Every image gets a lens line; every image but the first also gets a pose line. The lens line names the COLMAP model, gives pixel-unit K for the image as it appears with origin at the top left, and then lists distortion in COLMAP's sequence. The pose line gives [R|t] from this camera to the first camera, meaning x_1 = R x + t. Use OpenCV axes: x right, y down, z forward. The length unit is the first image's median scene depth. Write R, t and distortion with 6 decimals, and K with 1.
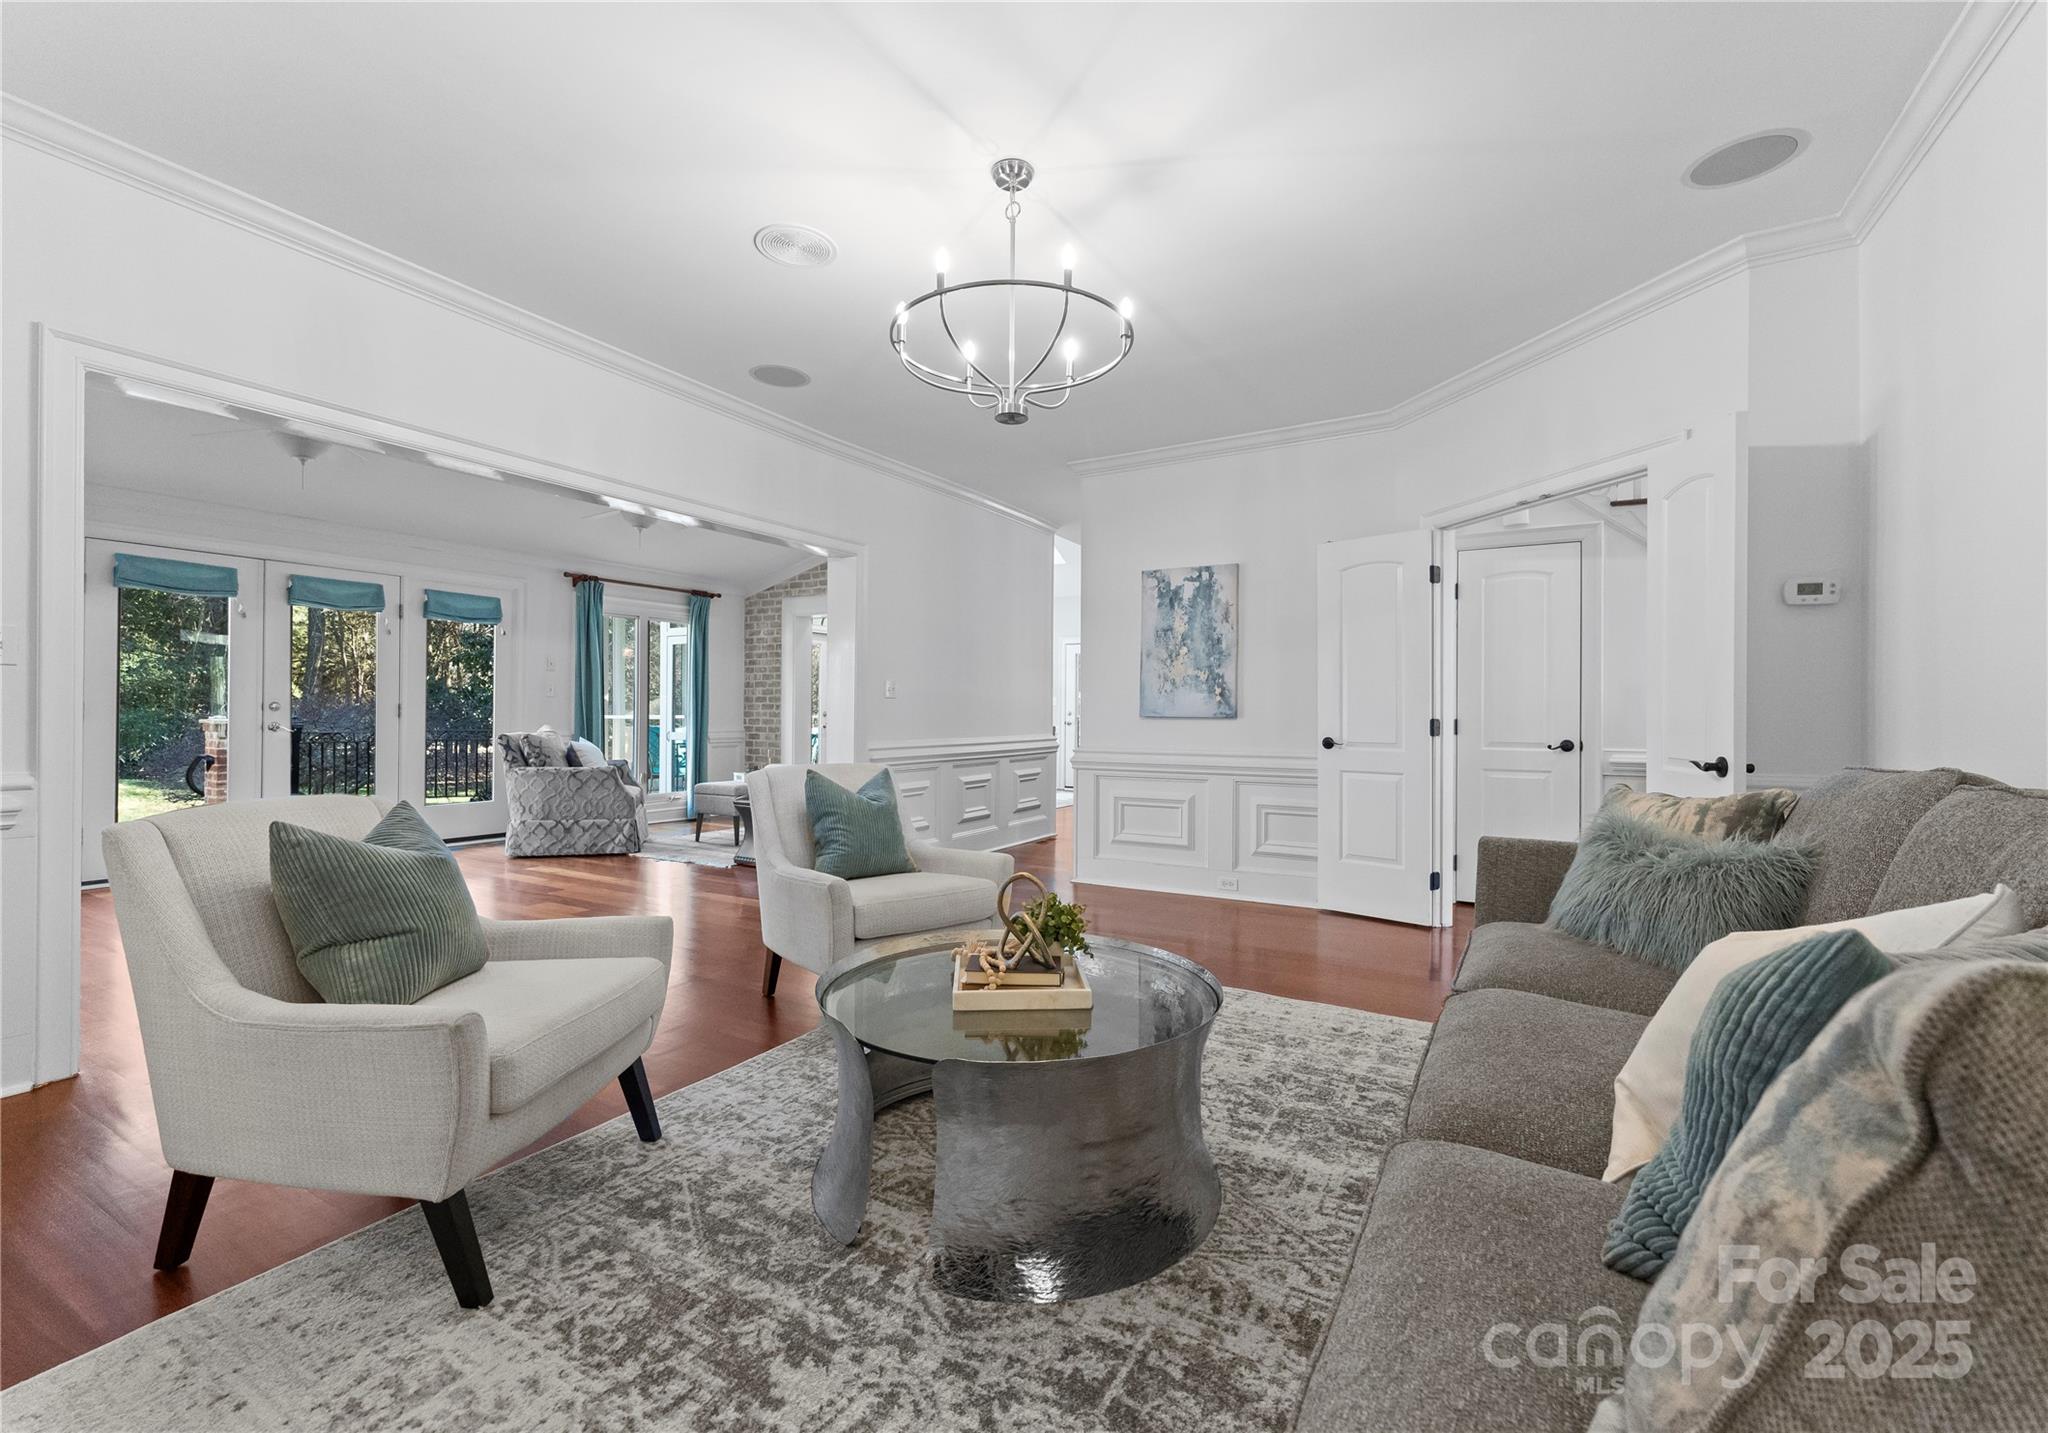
lens RADIAL K [[870.3, 0, 1030.8], [0, 870.3, 710.2], [0, 0, 1]] dist [0.004269, -0.000372]
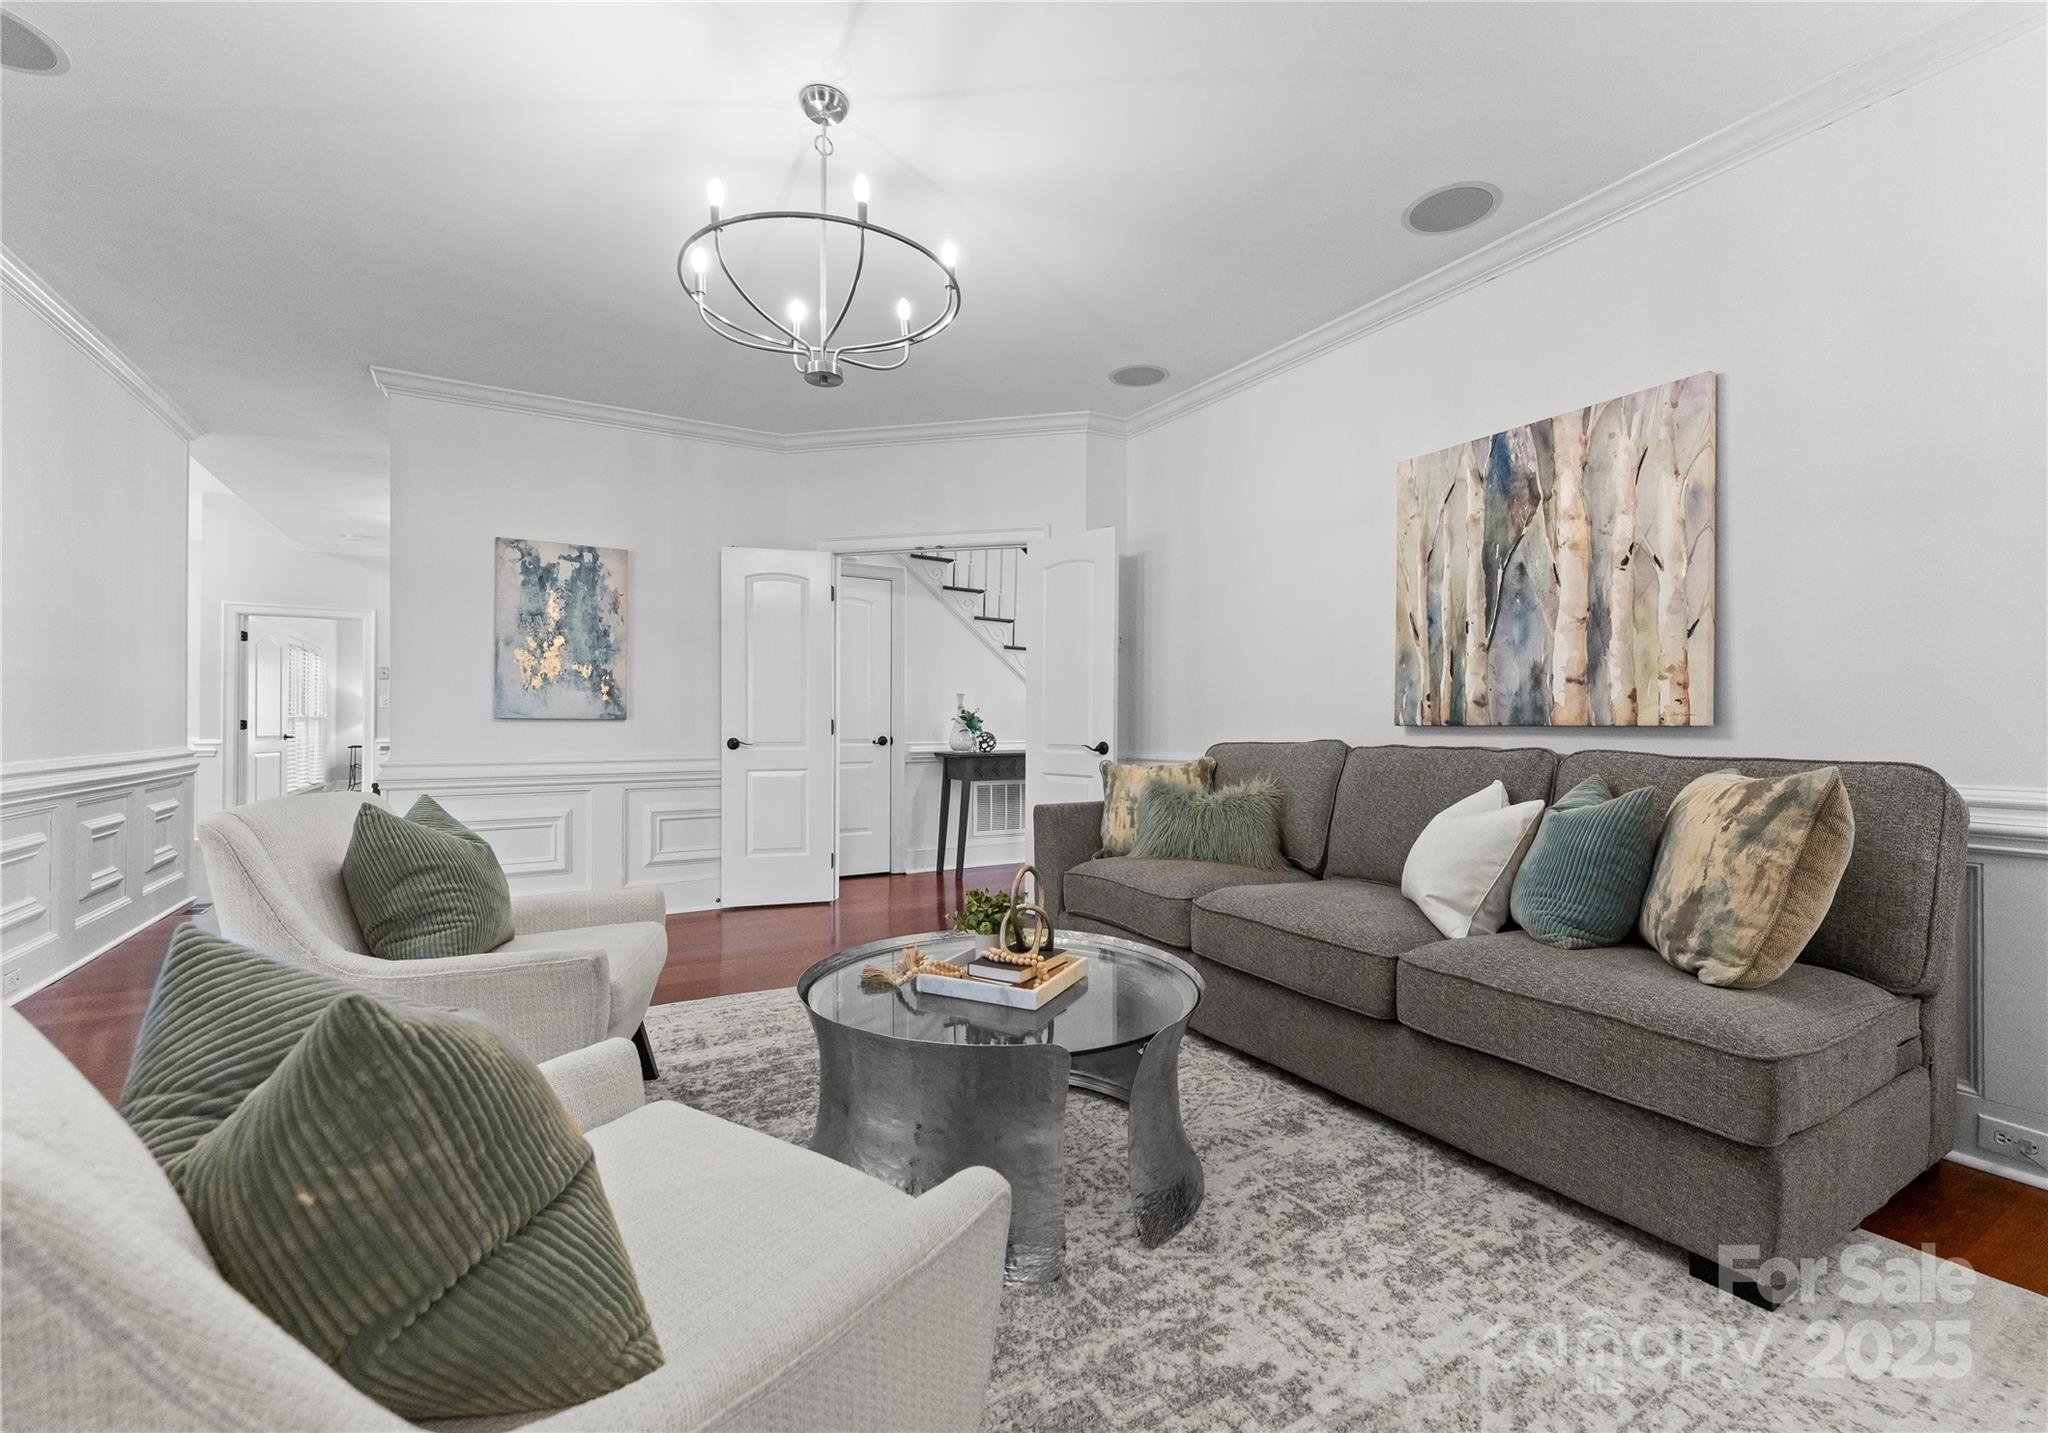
lens RADIAL K [[870.3, 0, 1009.2], [0, 870.3, 719.5], [0, 0, 1]] dist [0.004269, -0.000372]
pose [[0.490027, -0.001940, 0.871705, -0.499344], [-0.002703, 0.999989, 0.003745, 0.006096], [-0.871703, -0.004192, 0.490017, 0.281203]]
